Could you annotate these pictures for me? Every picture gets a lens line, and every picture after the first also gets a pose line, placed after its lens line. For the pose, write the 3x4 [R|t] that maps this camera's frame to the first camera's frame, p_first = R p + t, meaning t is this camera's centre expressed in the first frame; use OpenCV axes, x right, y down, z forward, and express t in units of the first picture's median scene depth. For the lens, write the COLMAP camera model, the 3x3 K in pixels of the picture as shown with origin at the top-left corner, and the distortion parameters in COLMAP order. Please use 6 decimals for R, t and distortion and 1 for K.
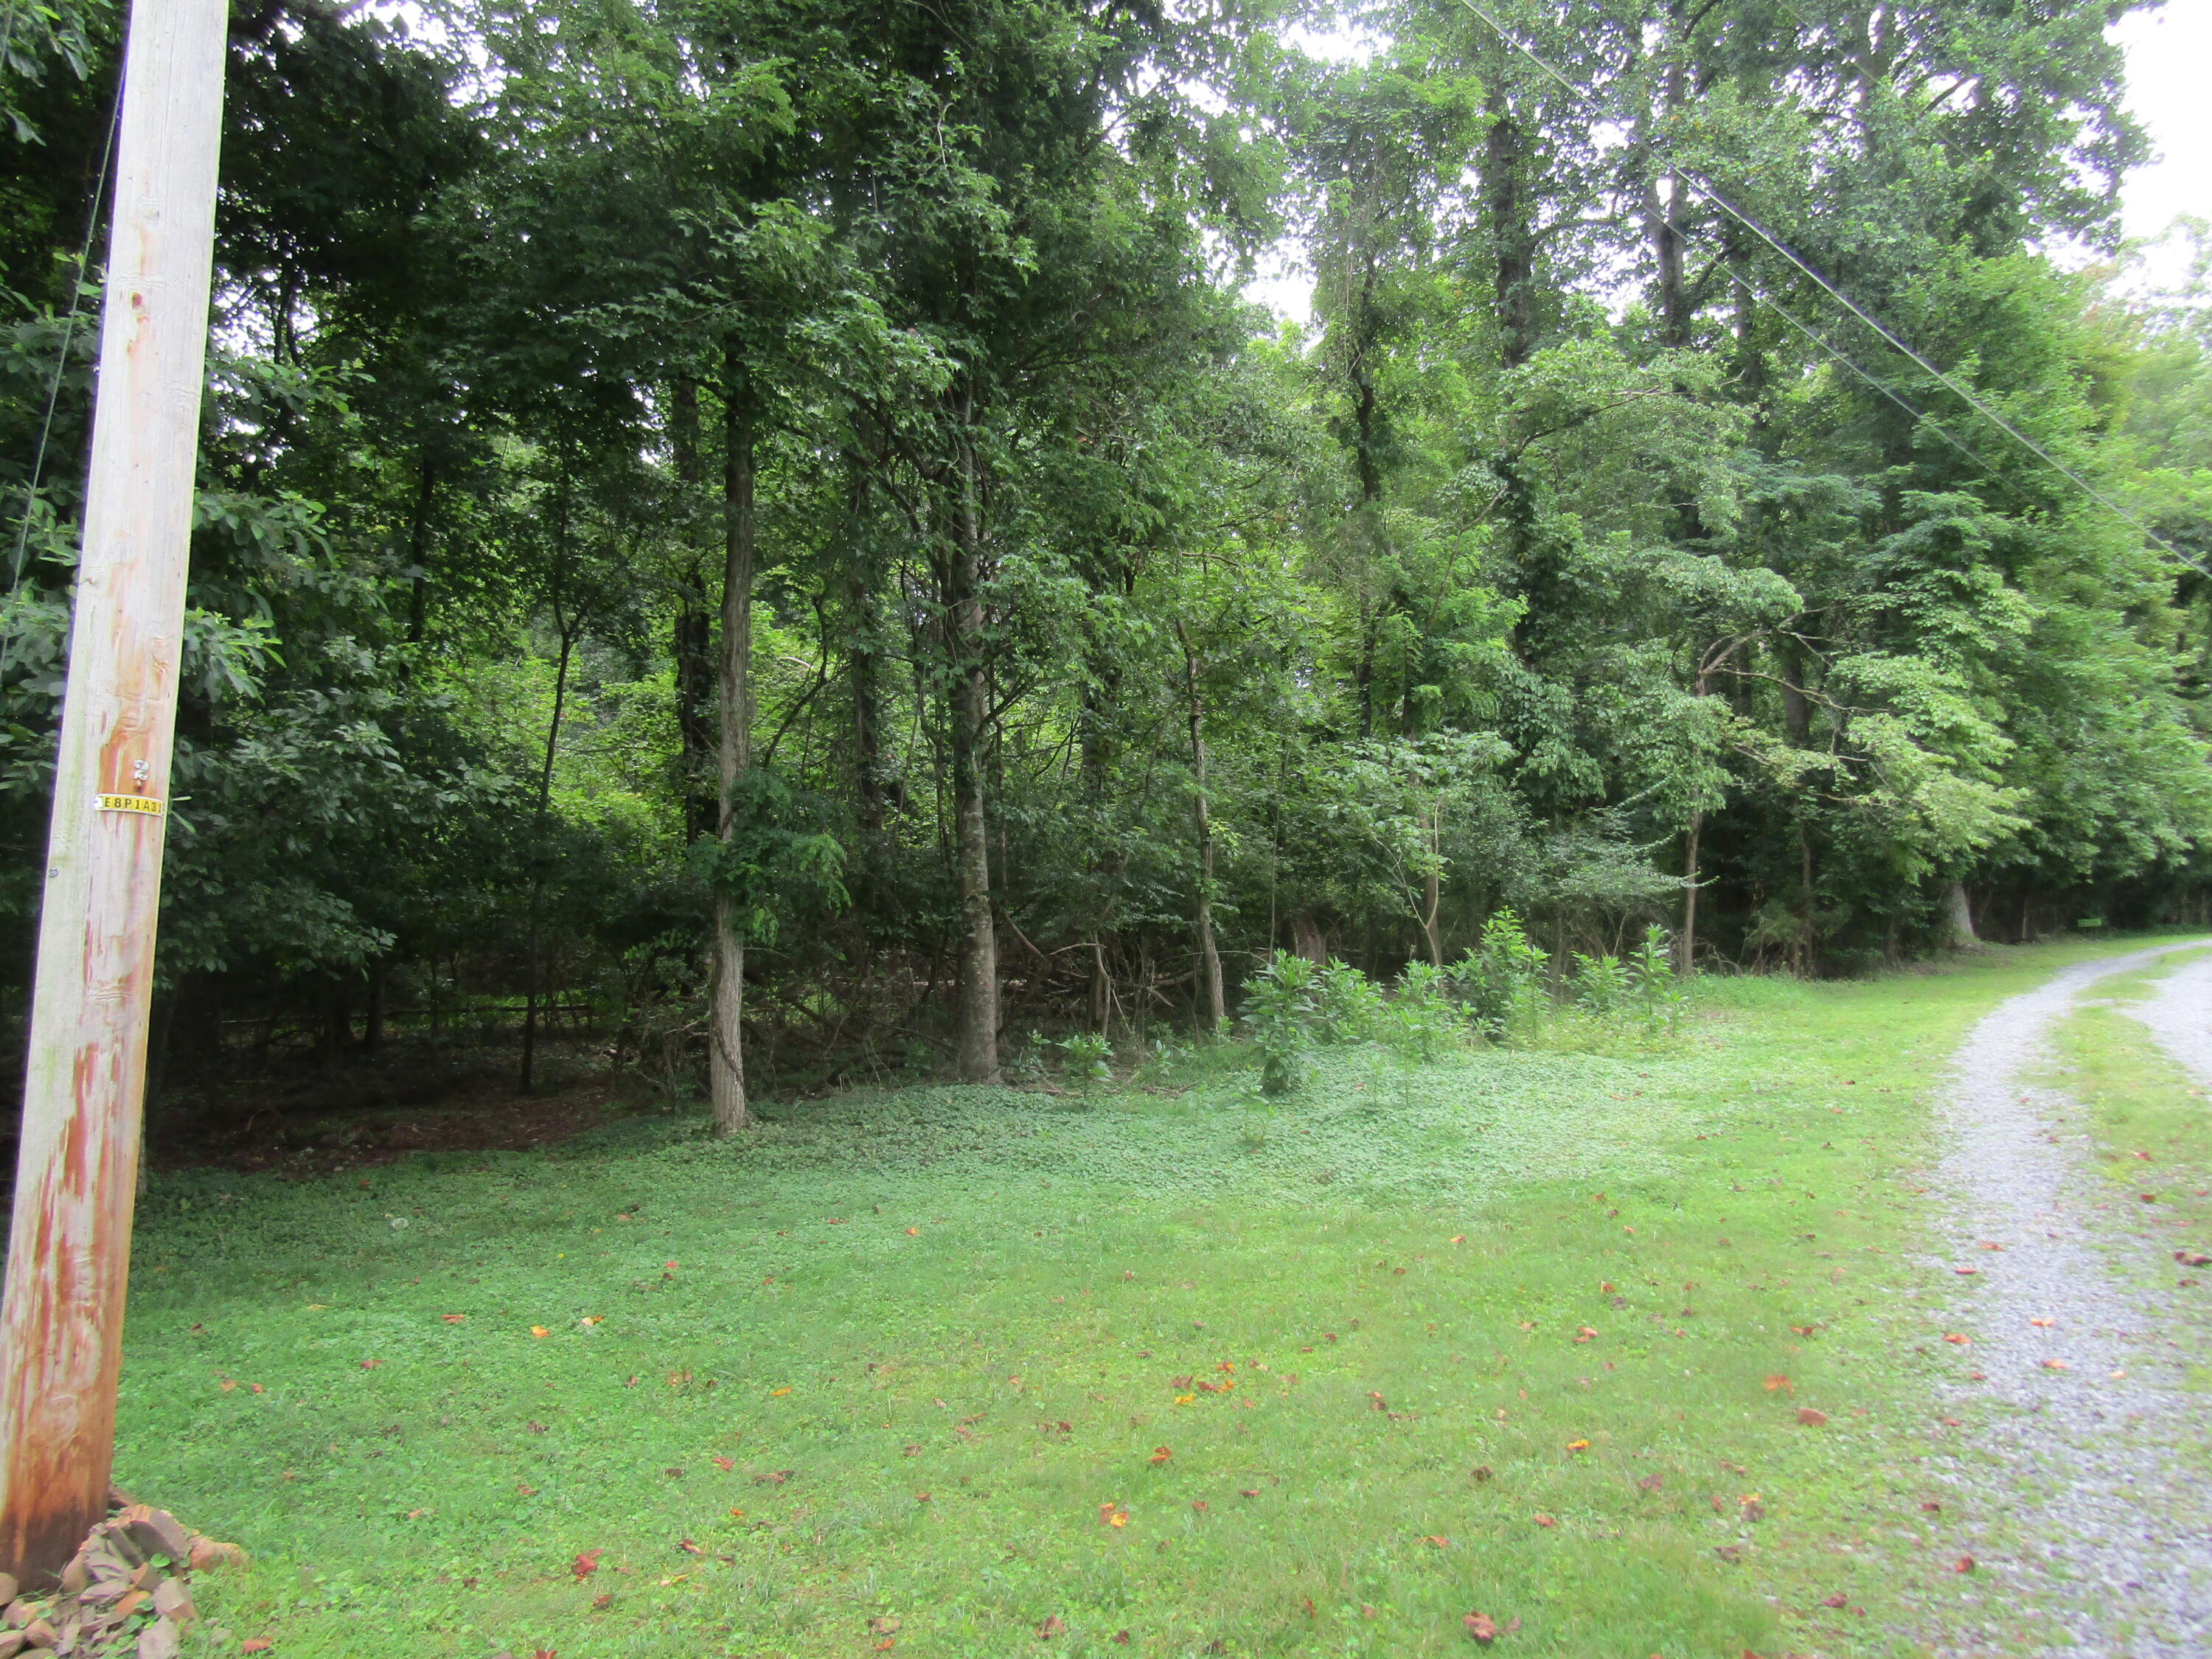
lens RADIAL K [[1557.8, 0, 1110.6], [0, 1557.8, 824.5], [0, 0, 1]] dist [-0.015668, 0.012411]
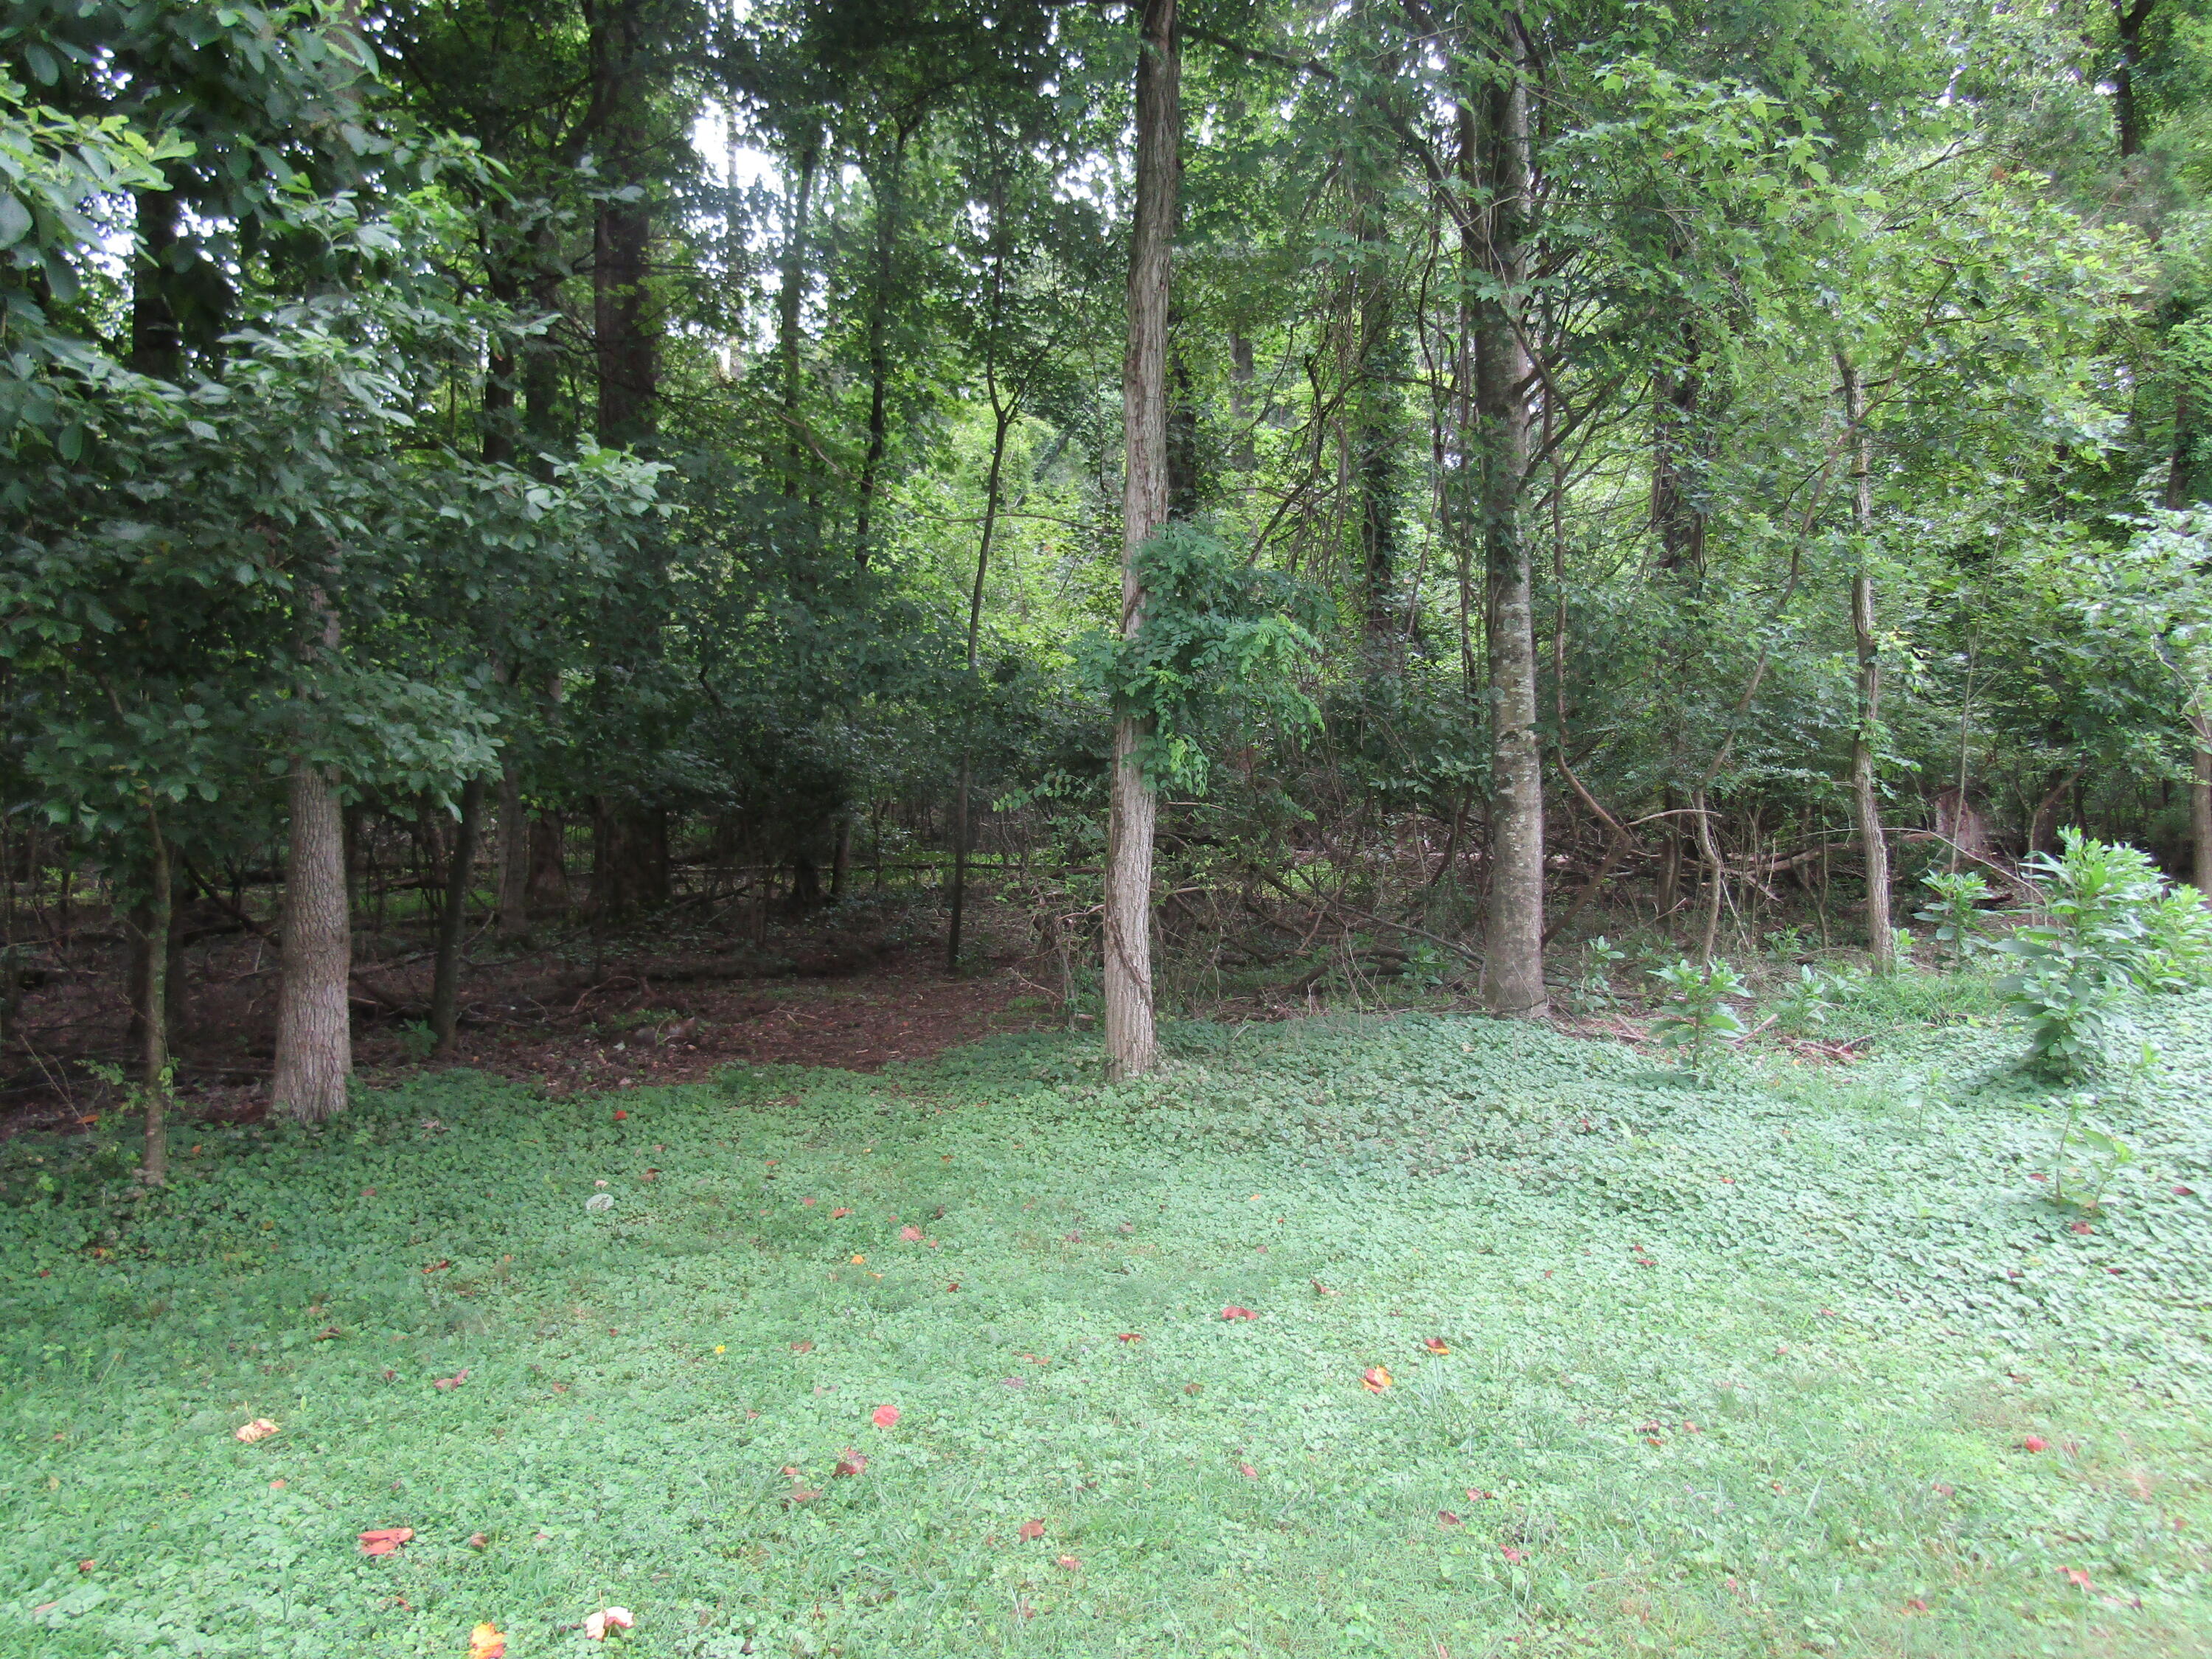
lens RADIAL K [[1557.8, 0, 1110.6], [0, 1557.8, 824.5], [0, 0, 1]] dist [-0.015668, 0.012411]
pose [[0.944639, 0.032056, -0.326541, -0.021422], [-0.003736, 0.996202, 0.086987, 0.018887], [0.328089, -0.080952, 0.941172, 0.214730]]
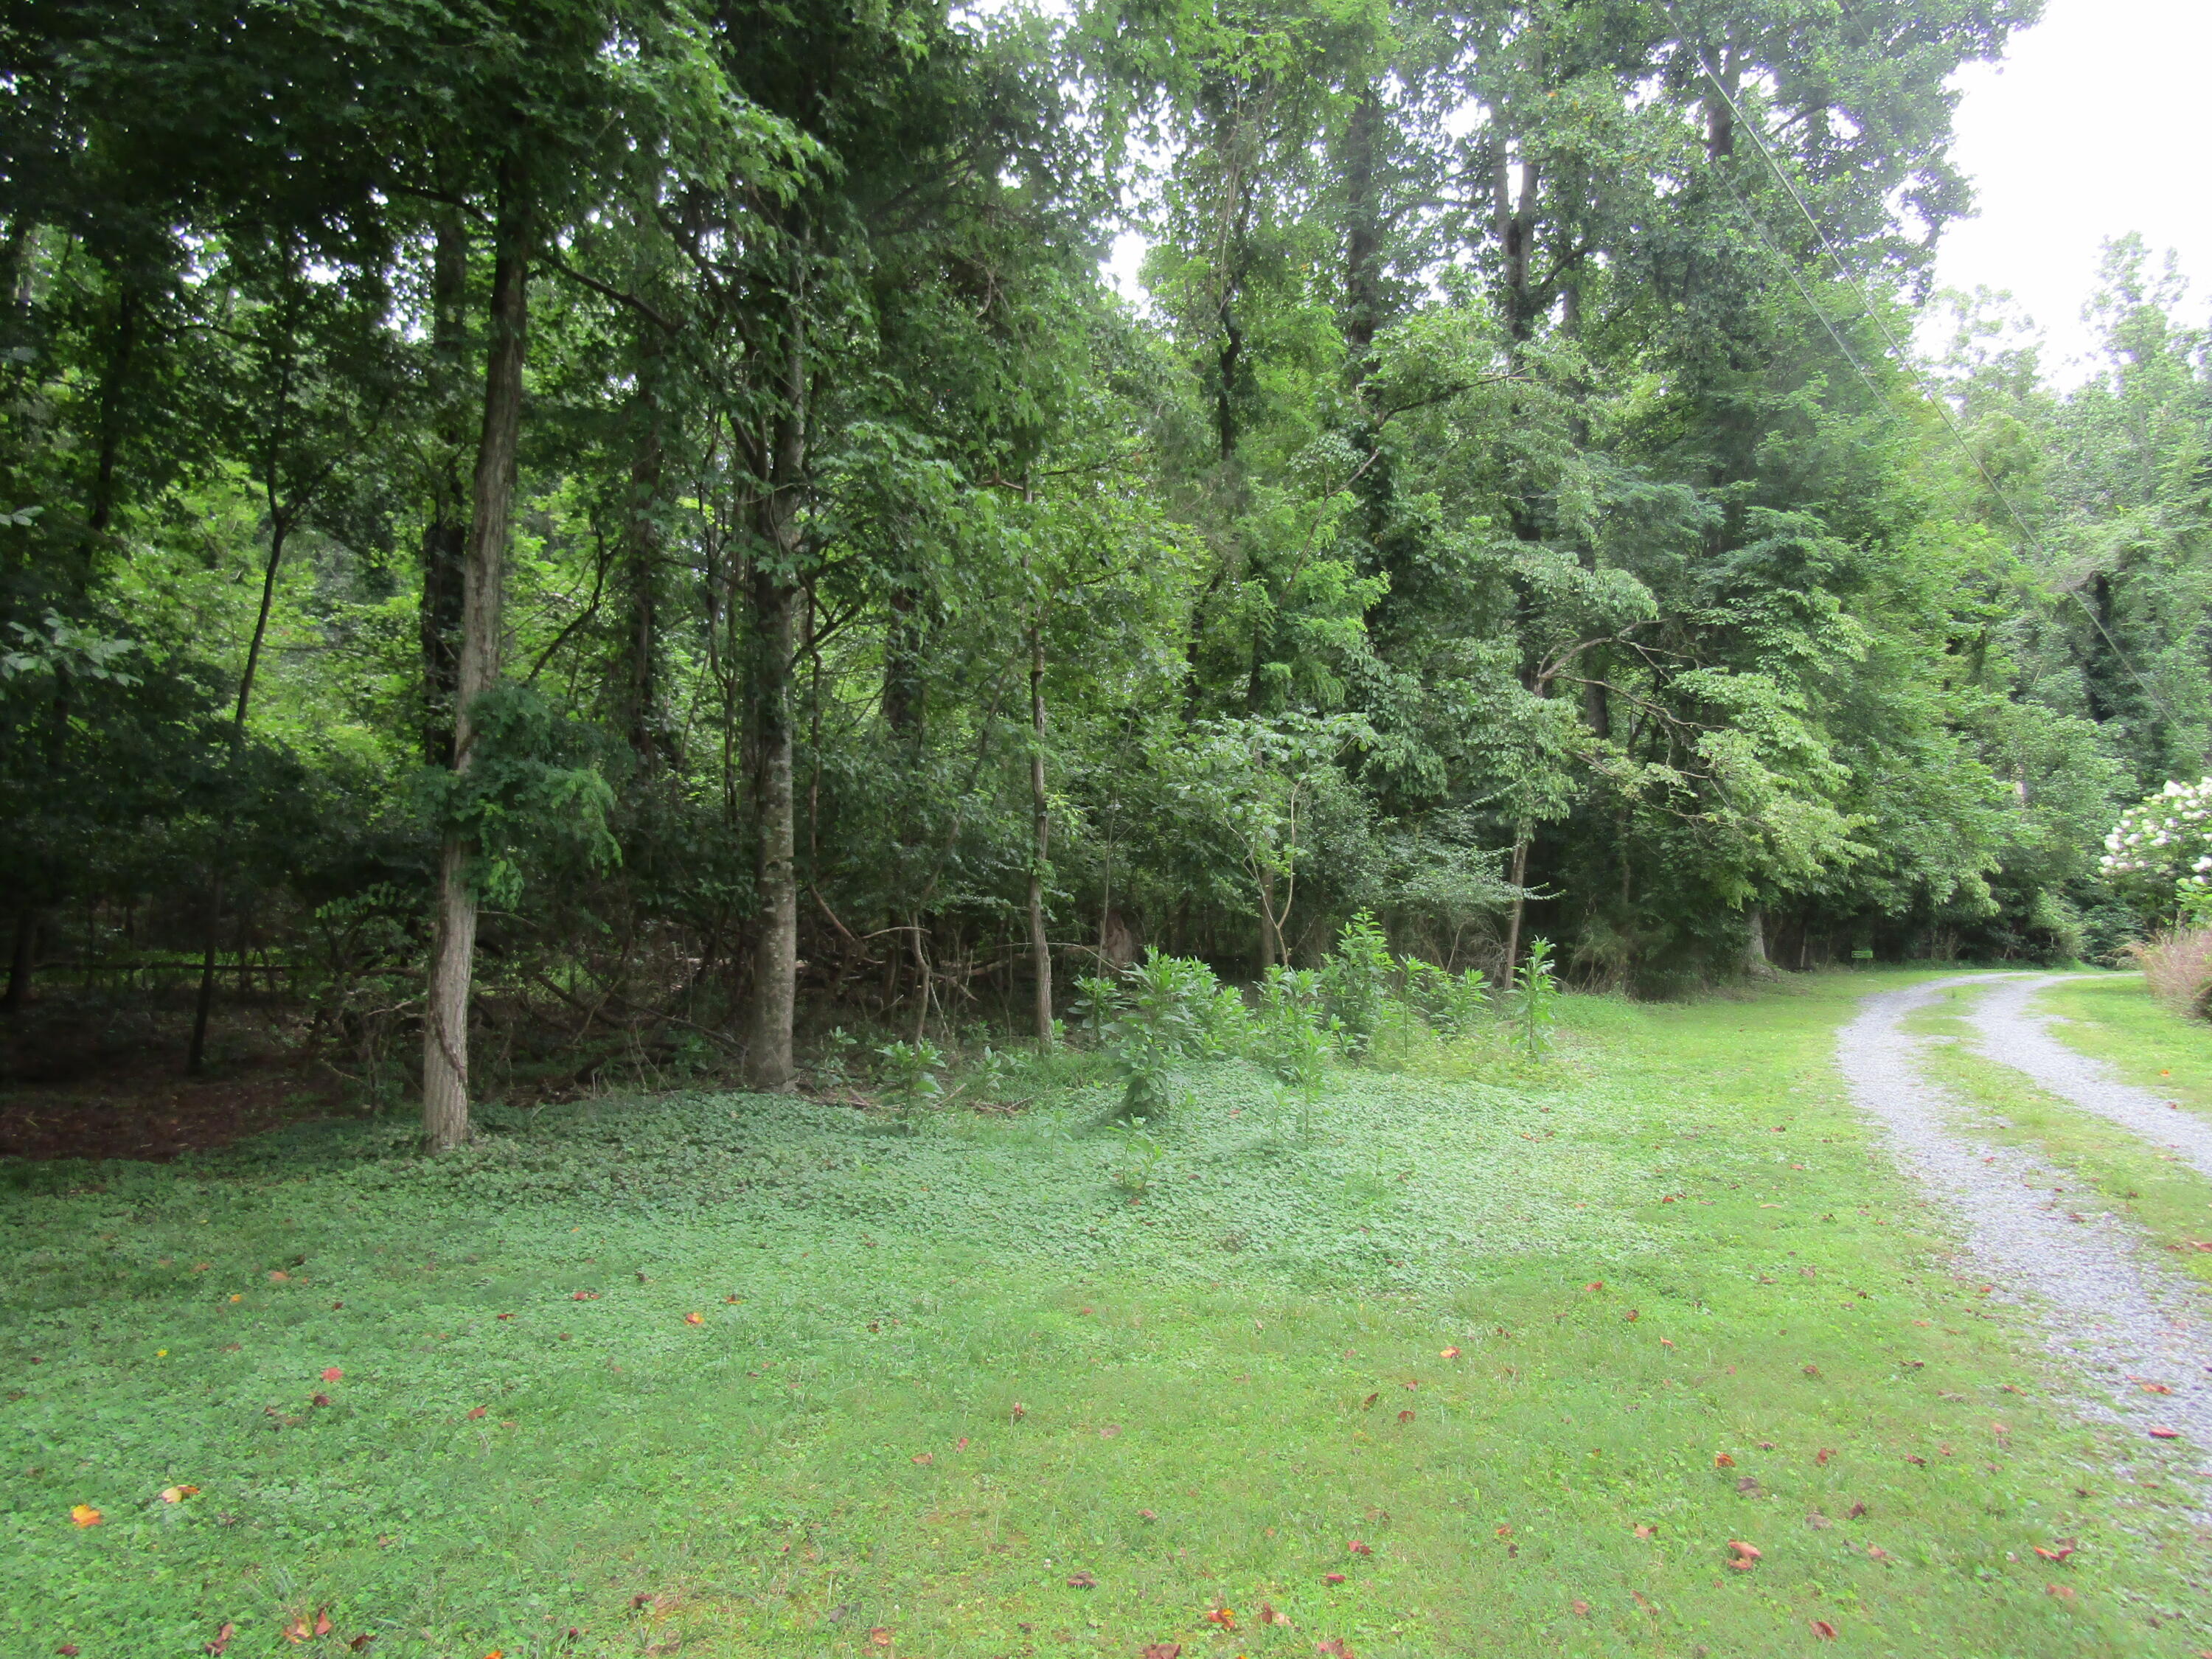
lens RADIAL K [[1553.6, 0, 1101.4], [0, 1553.6, 826.5], [0, 0, 1]] dist [-0.017028, 0.003865]
pose [[0.988090, 0.060104, 0.141655, -0.023184], [-0.061461, 0.998096, 0.005222, 0.008191], [-0.141071, -0.013866, 0.989902, 0.110191]]
